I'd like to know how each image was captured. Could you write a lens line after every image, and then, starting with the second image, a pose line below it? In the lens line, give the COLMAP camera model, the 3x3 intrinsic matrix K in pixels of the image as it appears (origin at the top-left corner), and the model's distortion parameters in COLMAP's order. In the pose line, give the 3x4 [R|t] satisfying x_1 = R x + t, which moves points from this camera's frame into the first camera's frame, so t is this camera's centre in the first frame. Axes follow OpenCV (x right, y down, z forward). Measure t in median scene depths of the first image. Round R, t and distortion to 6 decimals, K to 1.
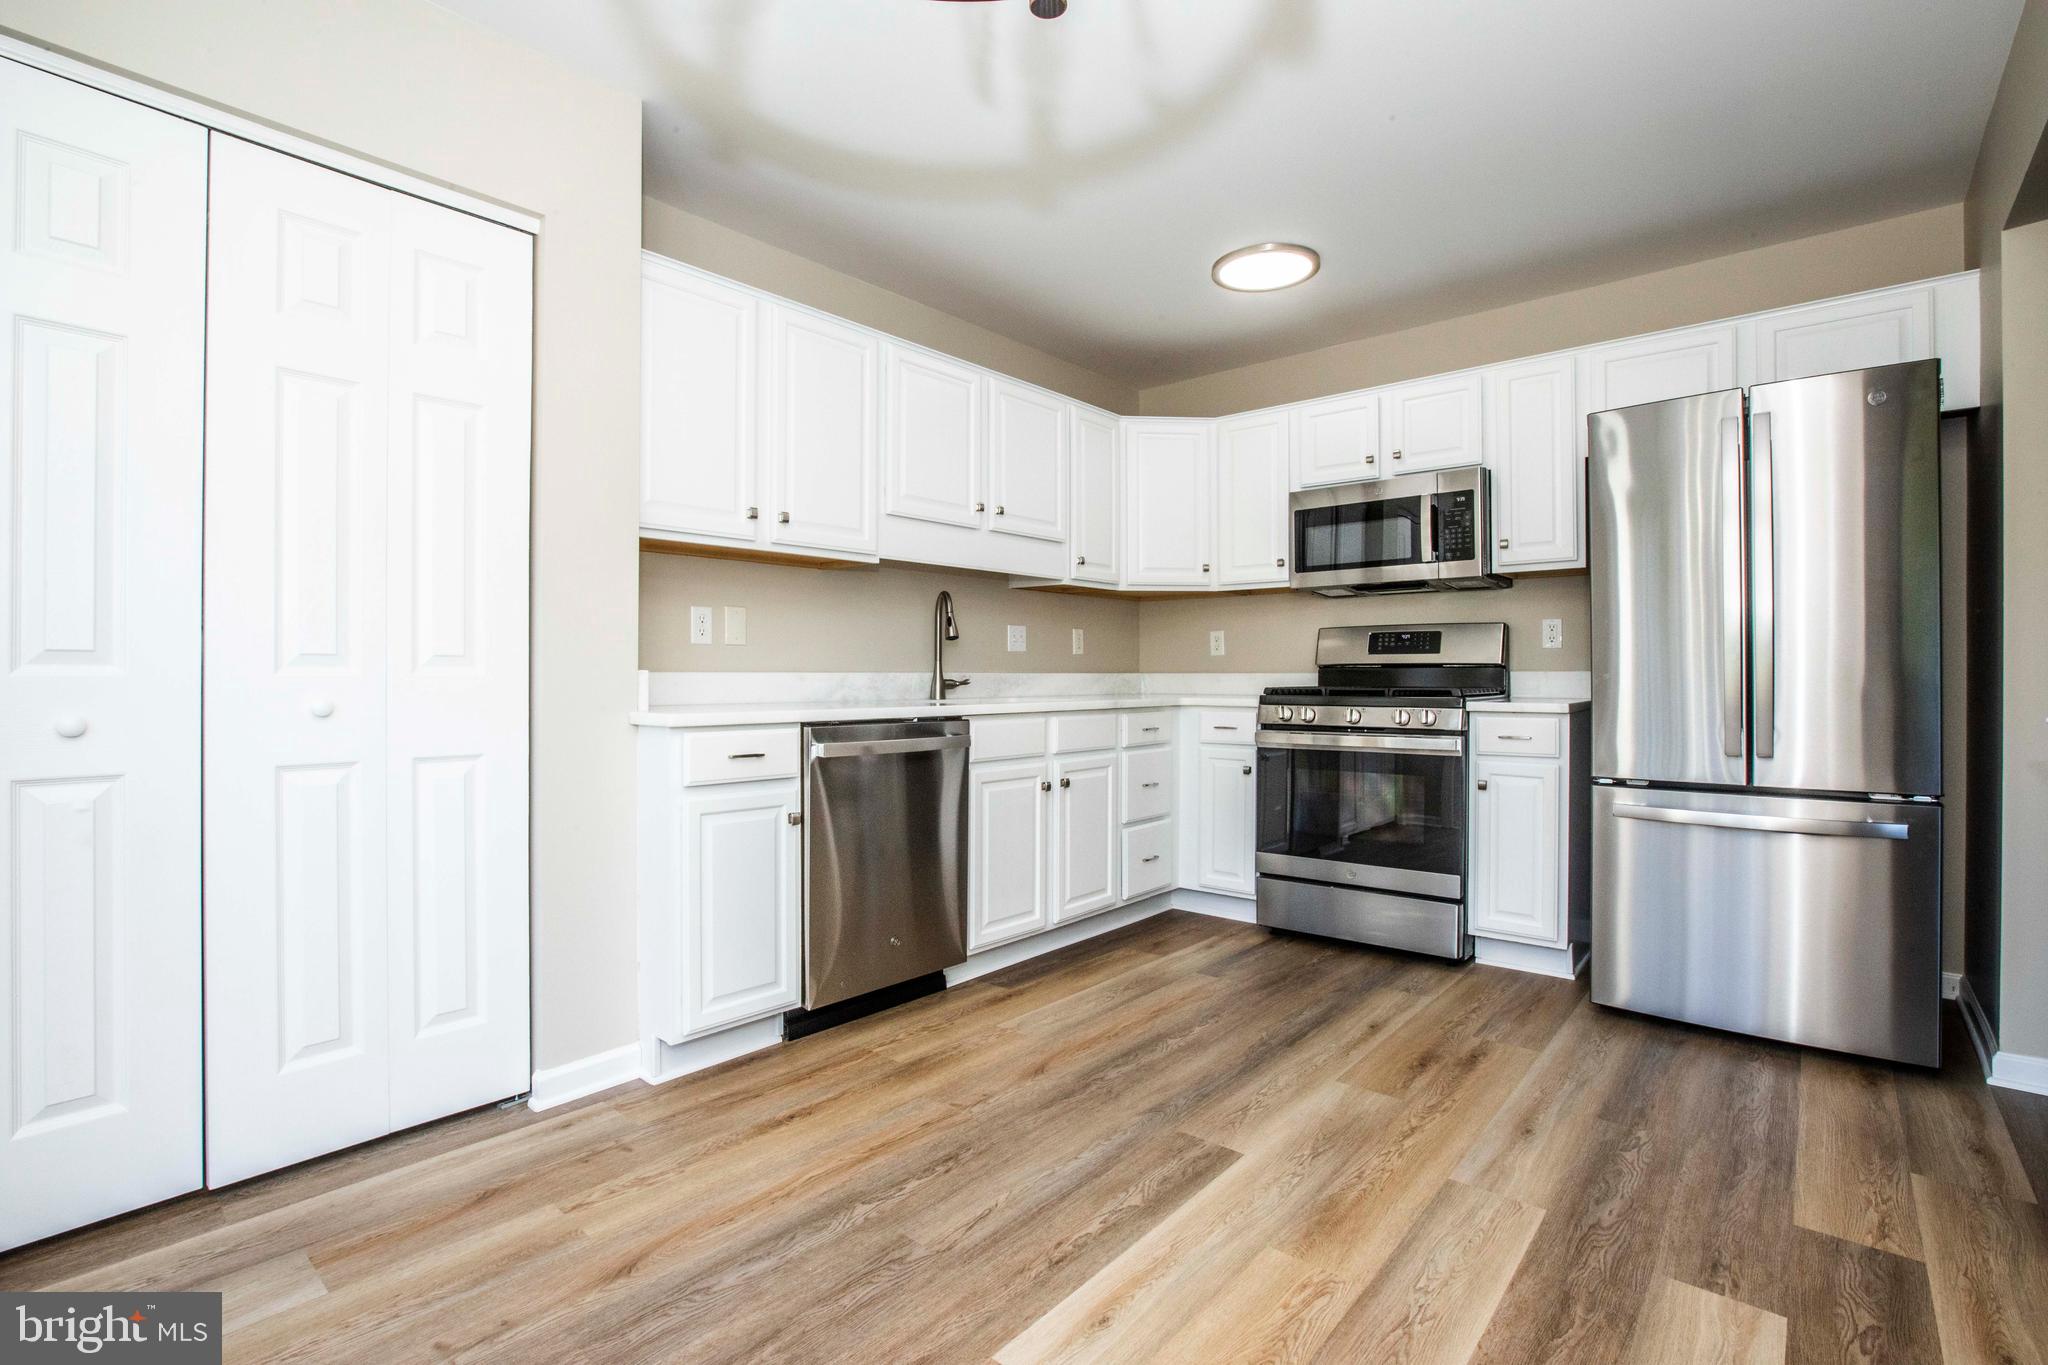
lens RADIAL K [[939.3, 0, 988.5], [0, 939.3, 672.5], [0, 0, 1]] dist [-0.044629, 0.014800]
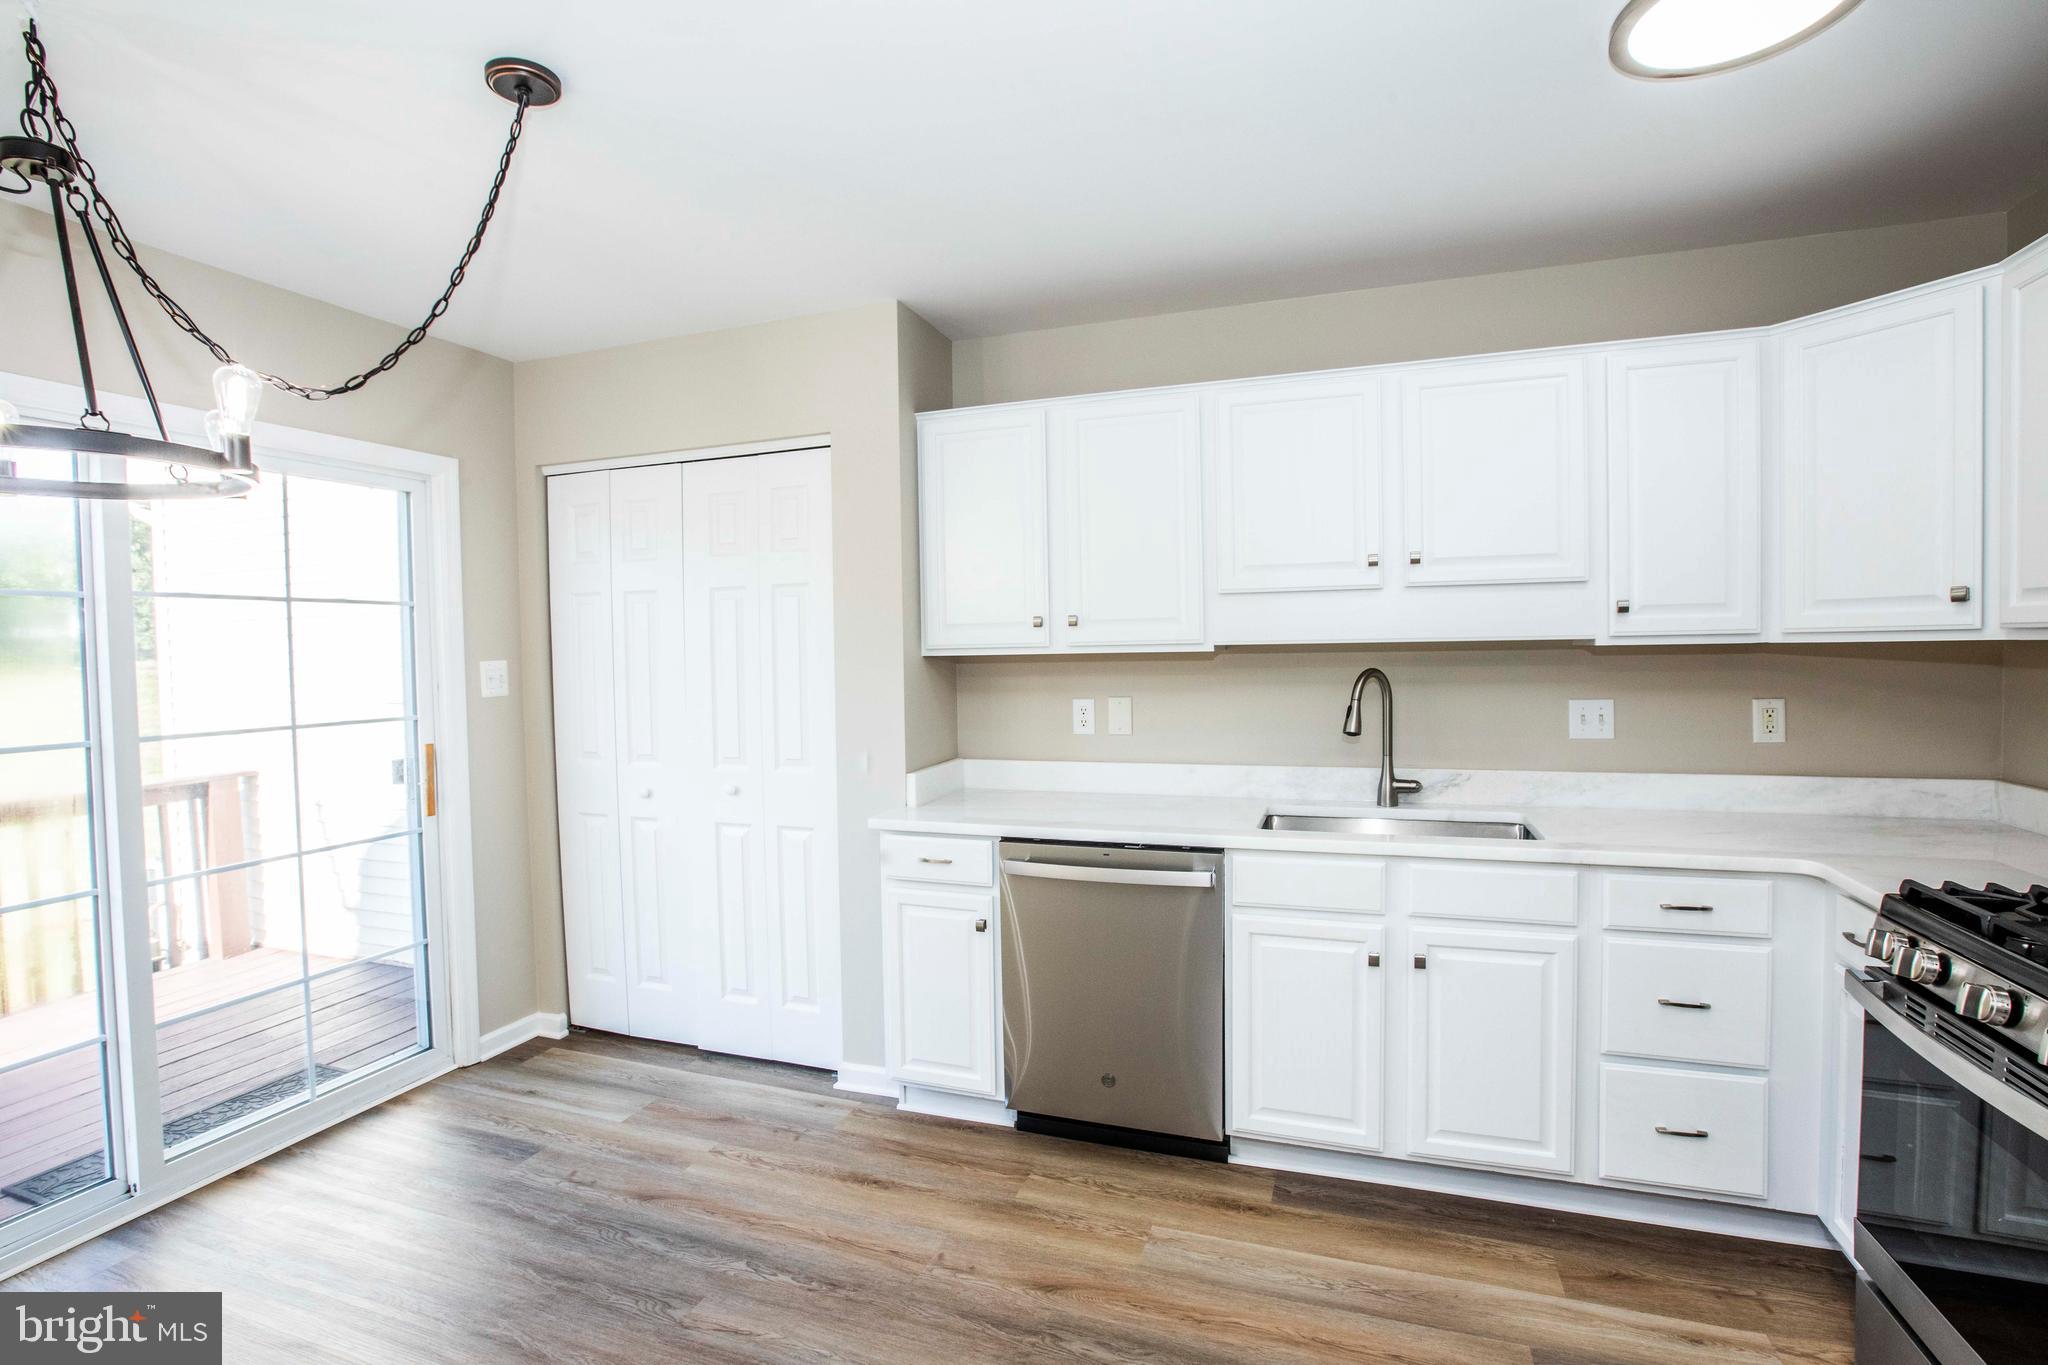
lens RADIAL K [[939.3, 0, 1015.8], [0, 939.3, 681.5], [0, 0, 1]] dist [-0.044629, 0.014800]
pose [[0.391602, 0.020500, -0.919906, 0.788339], [0.021429, 0.999277, 0.031391, -0.154142], [0.919885, -0.032006, 0.390880, 0.633166]]
